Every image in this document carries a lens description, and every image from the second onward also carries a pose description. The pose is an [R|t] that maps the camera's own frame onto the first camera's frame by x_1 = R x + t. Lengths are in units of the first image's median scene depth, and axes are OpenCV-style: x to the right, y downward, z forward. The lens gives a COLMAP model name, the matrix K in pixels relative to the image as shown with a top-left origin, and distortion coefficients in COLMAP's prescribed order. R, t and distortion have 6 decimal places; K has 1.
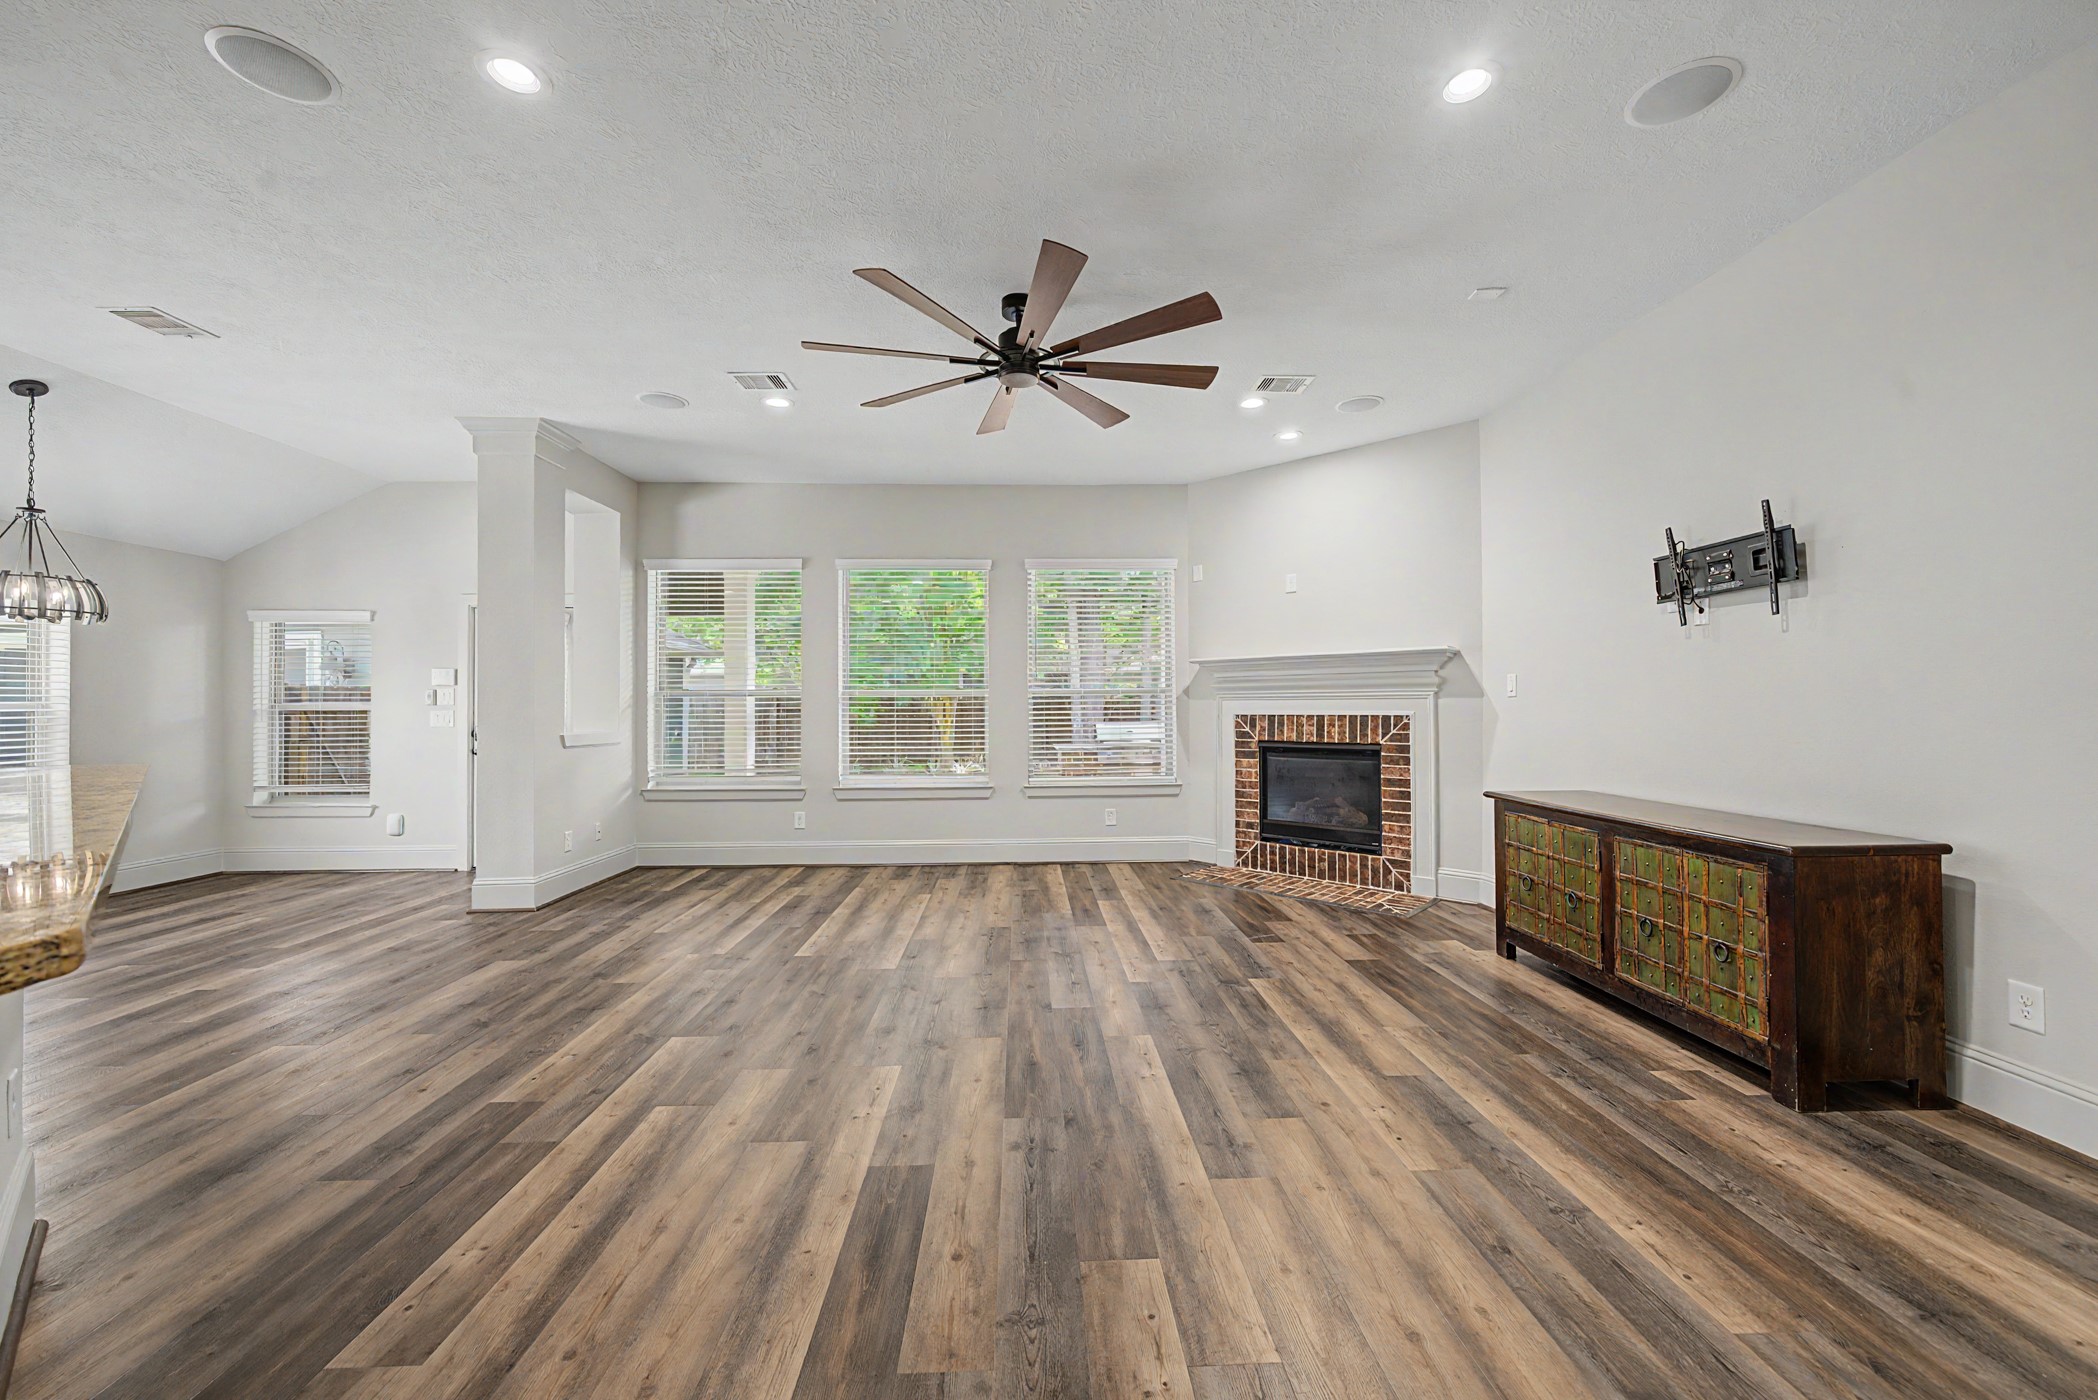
lens RADIAL K [[823.6, 0, 1058.5], [0, 823.6, 703.2], [0, 0, 1]] dist [-0.000237, -0.000084]
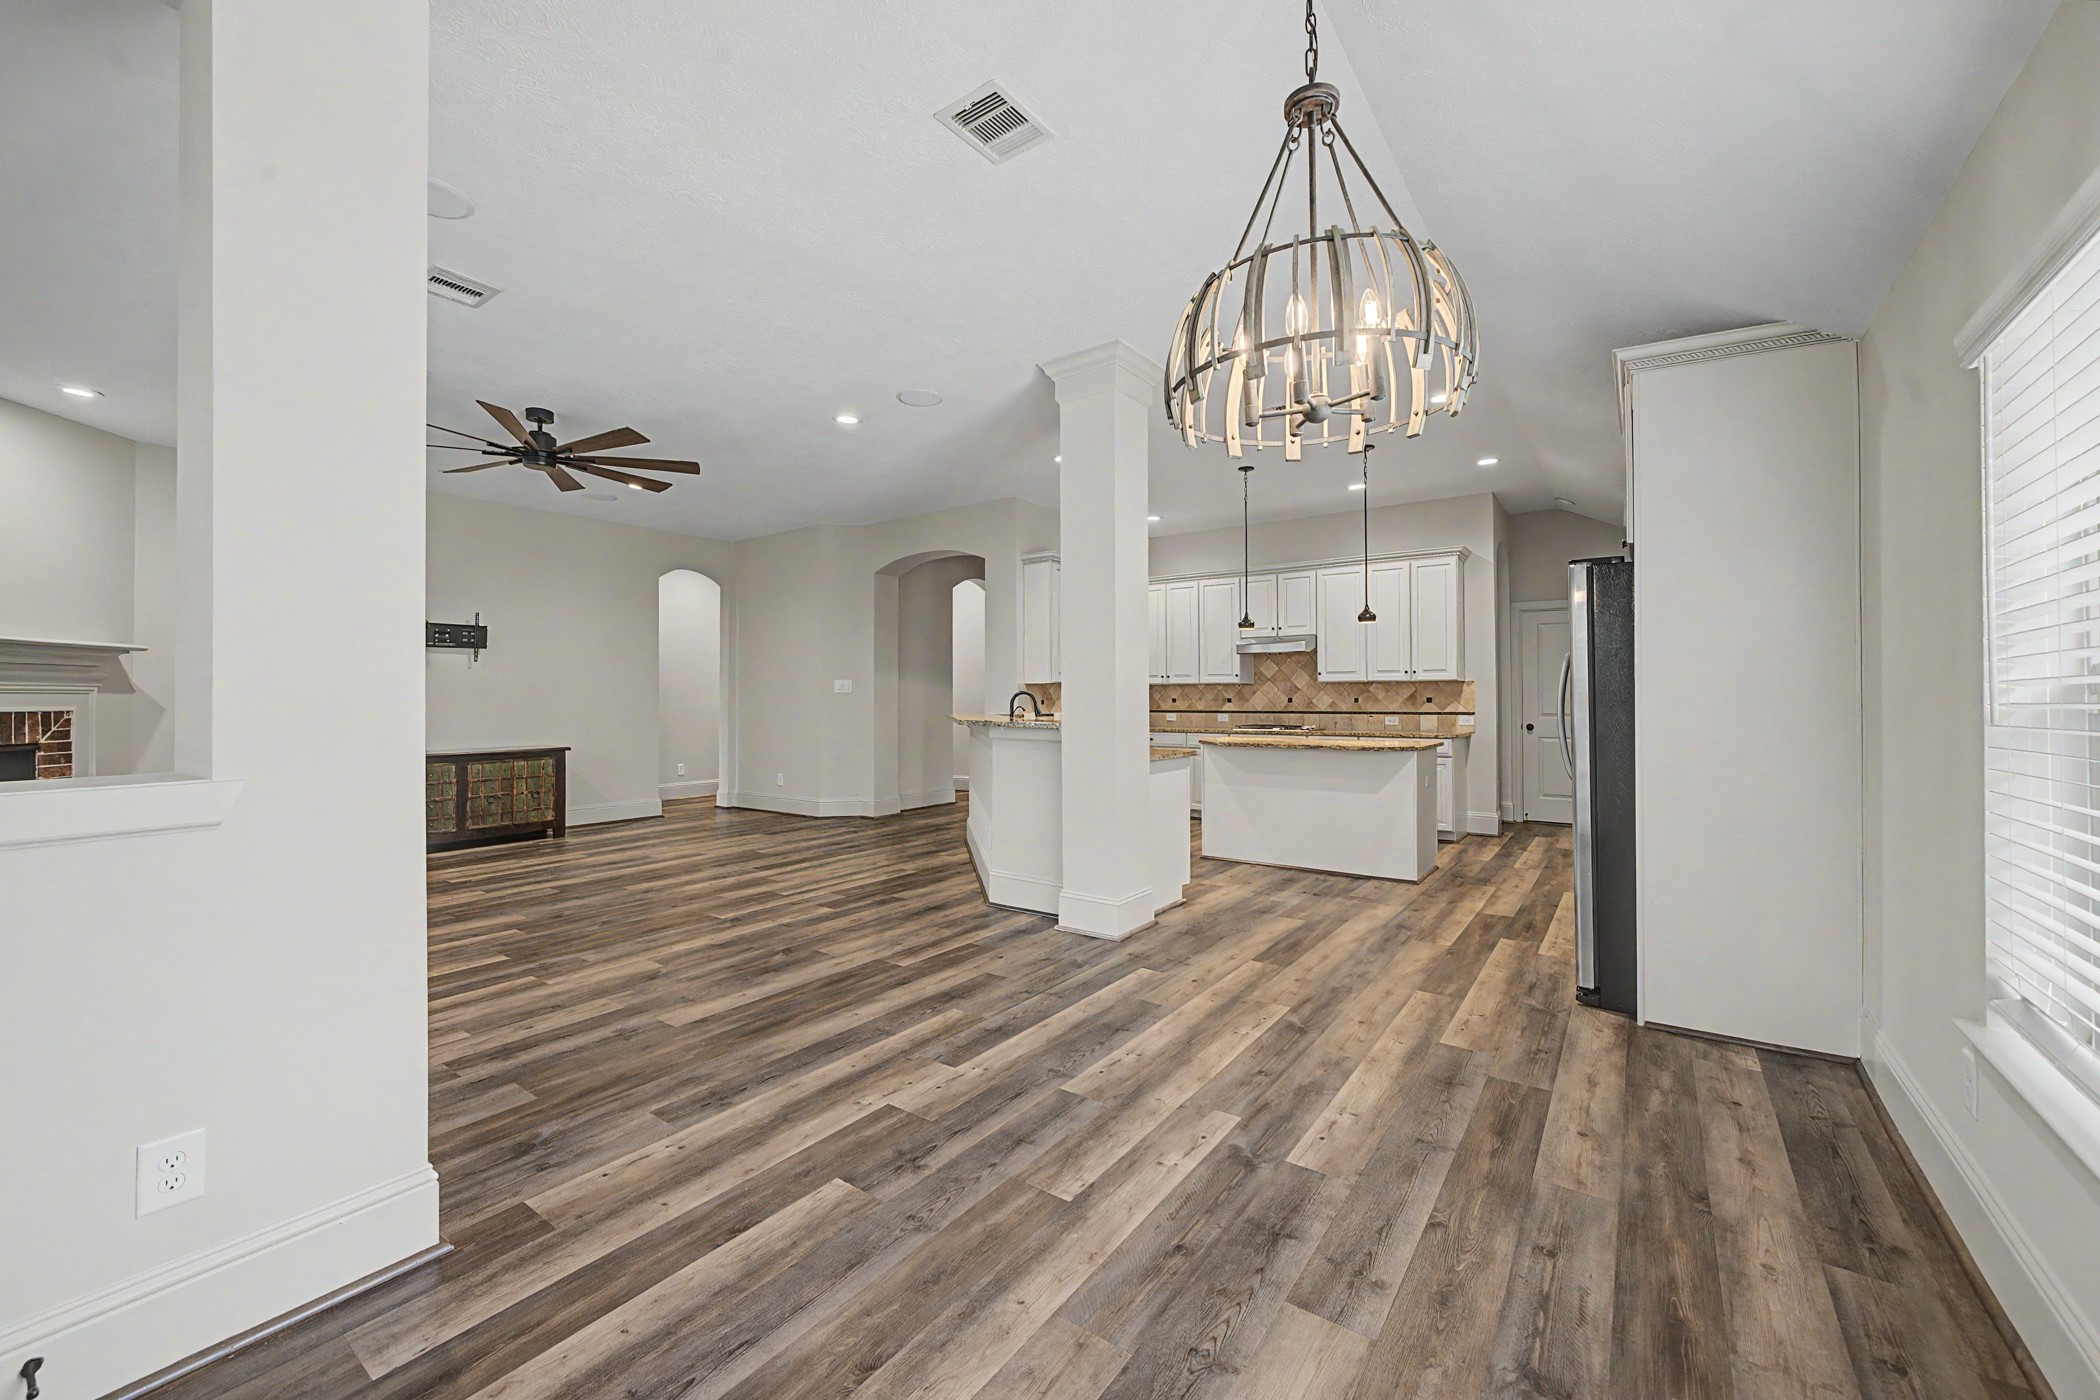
lens RADIAL K [[824.4, 0, 1047.4], [0, 824.4, 697.7], [0, 0, 1]] dist [-0.000237, -0.000084]
pose [[-0.782200, 0.007364, 0.622984, -0.972624], [0.004496, 0.999971, -0.006174, 0.009325], [-0.623011, -0.002028, -0.782210, 0.942737]]
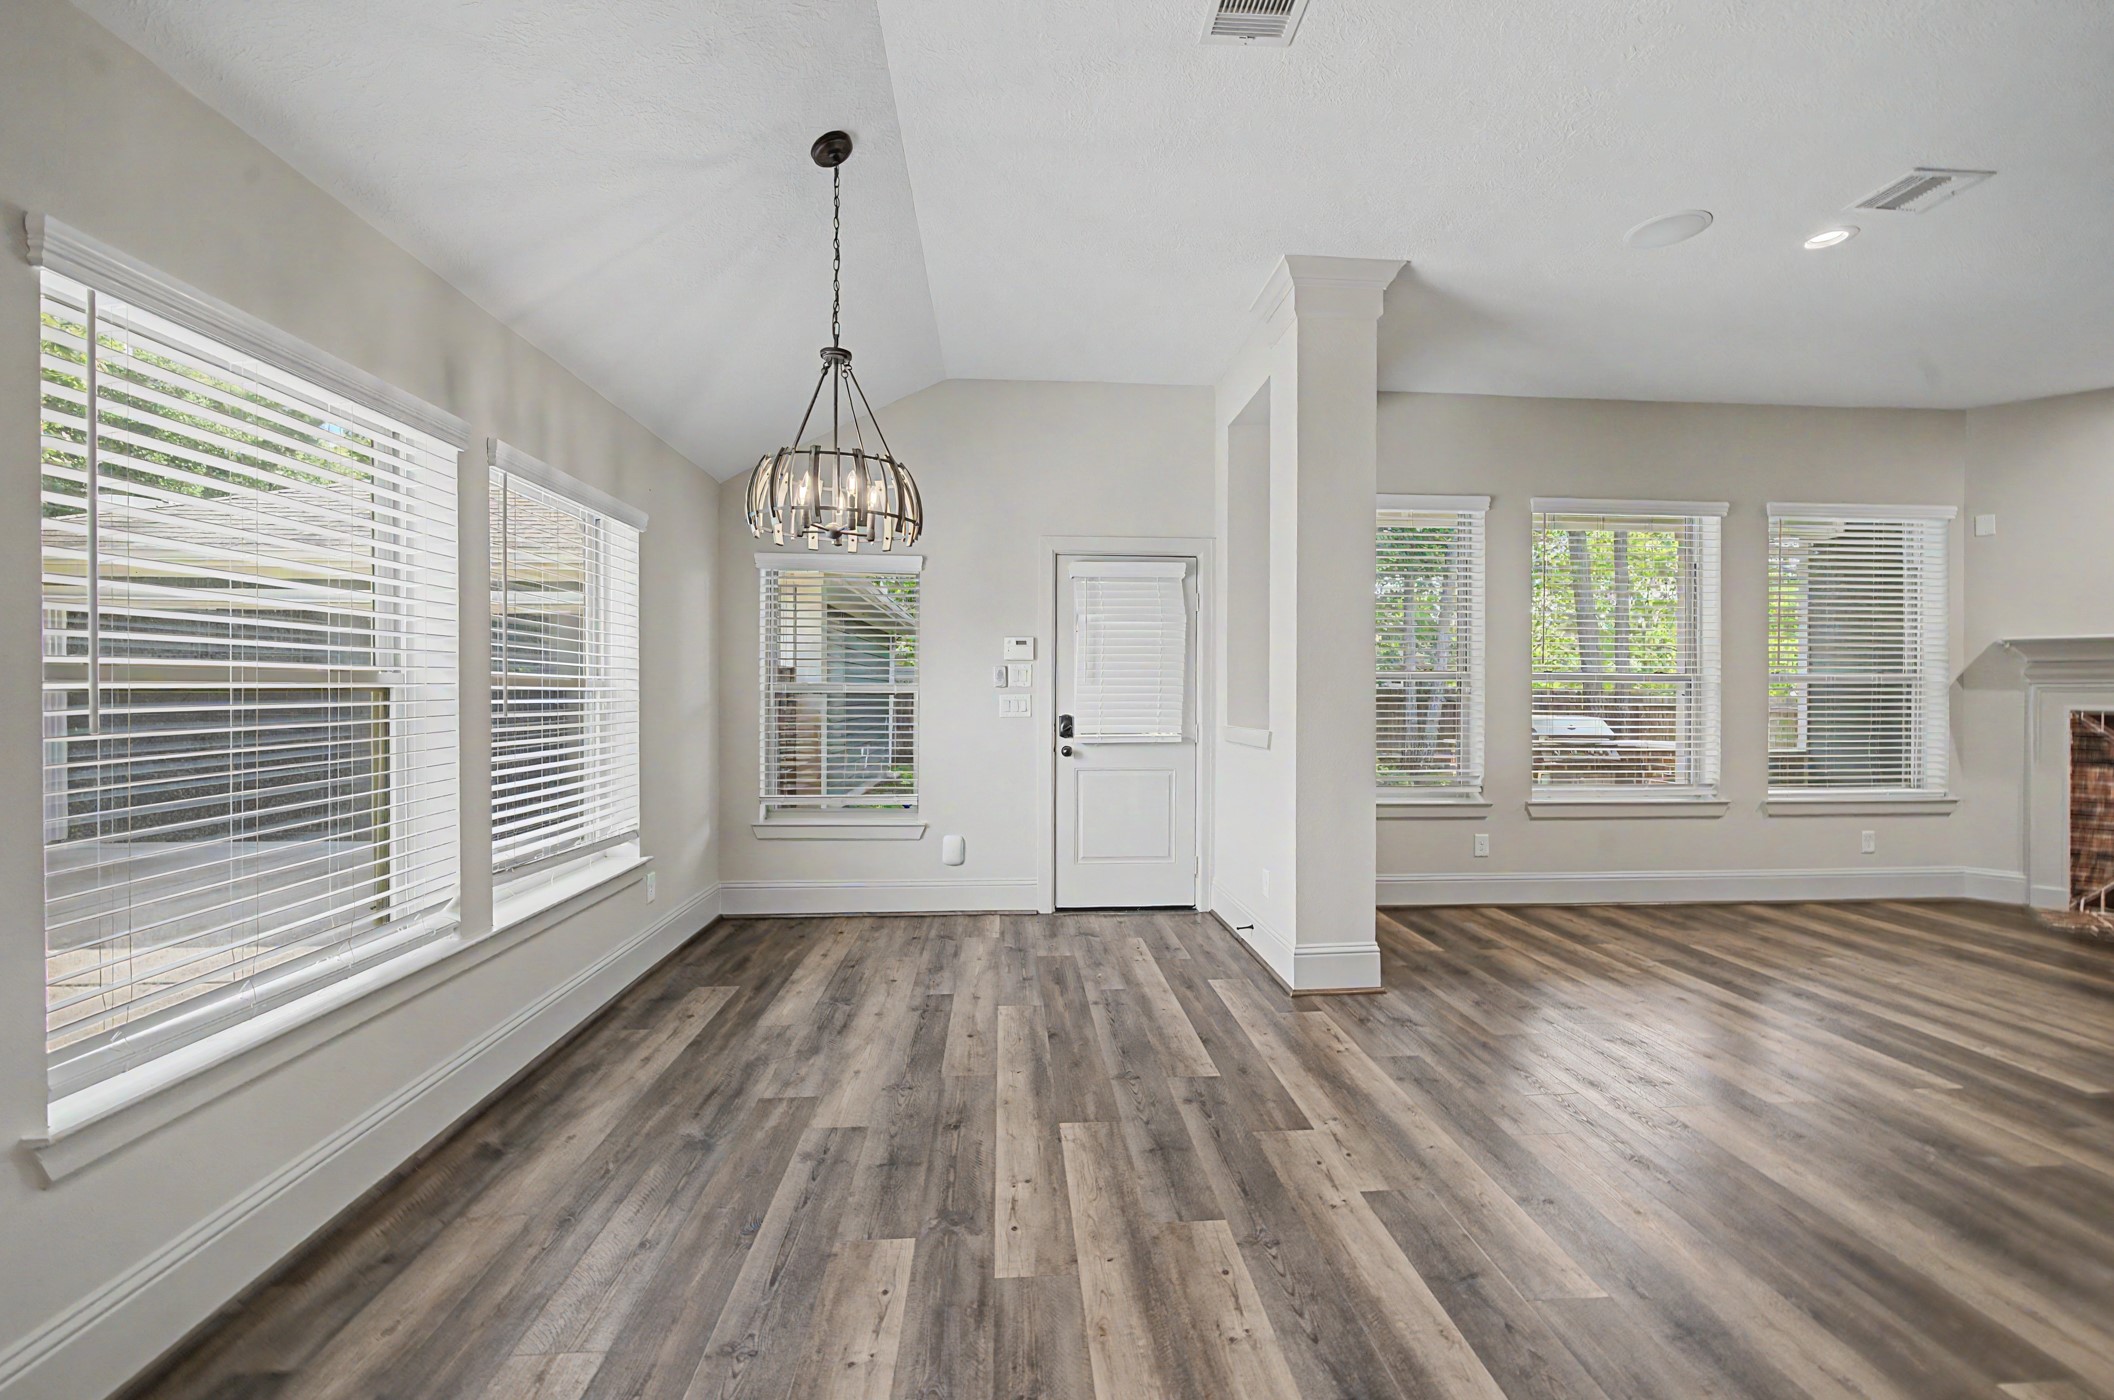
lens RADIAL K [[786.8, 0, 1046.0], [0, 786.8, 694.6], [0, 0, 1]] dist [-0.008926, 0.000268]
pose [[0.999550, 0.009942, 0.028314, -0.795957], [-0.010129, 0.999928, 0.006492, 0.004440], [-0.028248, -0.006775, 0.999578, 0.325562]]
